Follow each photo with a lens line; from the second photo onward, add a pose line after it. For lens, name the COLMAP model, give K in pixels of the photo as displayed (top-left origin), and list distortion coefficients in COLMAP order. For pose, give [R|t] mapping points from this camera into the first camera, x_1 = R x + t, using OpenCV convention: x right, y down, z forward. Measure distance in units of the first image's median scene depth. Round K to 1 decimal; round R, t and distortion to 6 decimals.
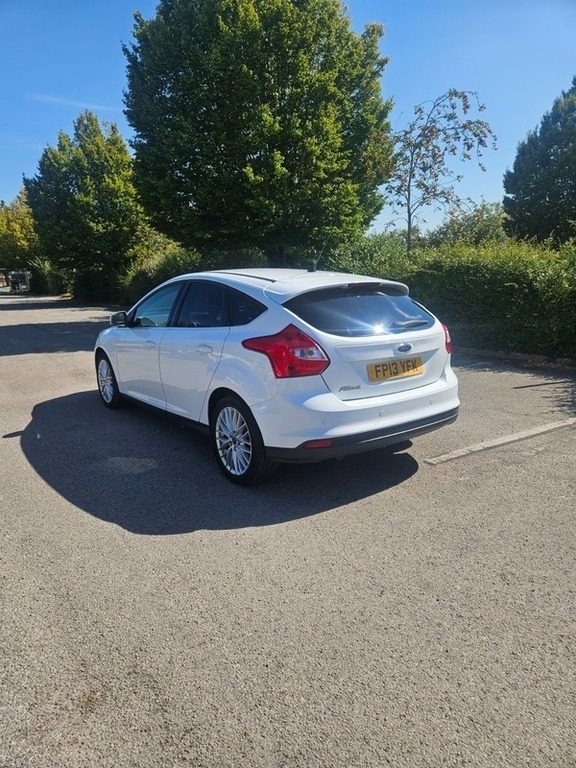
lens RADIAL K [[561.6, 0, 338.1], [0, 561.6, 384.9], [0, 0, 1]] dist [0.059090, -0.000506]
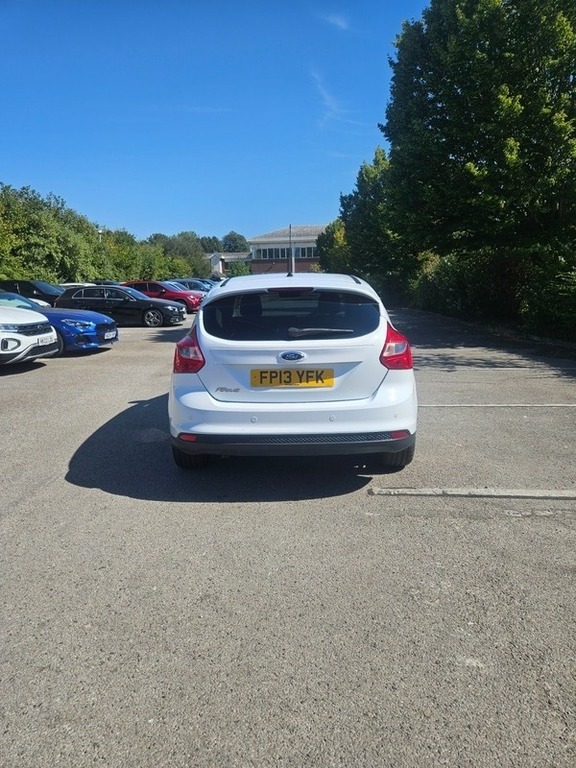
lens RADIAL K [[579.9, 0, 269.7], [0, 579.9, 385.3], [0, 0, 1]] dist [0.085517, -0.007037]
pose [[0.770093, 0.114834, -0.627511, 0.663255], [-0.122410, 0.991986, 0.031308, -0.040231], [0.626077, 0.052703, 0.777978, 0.200852]]
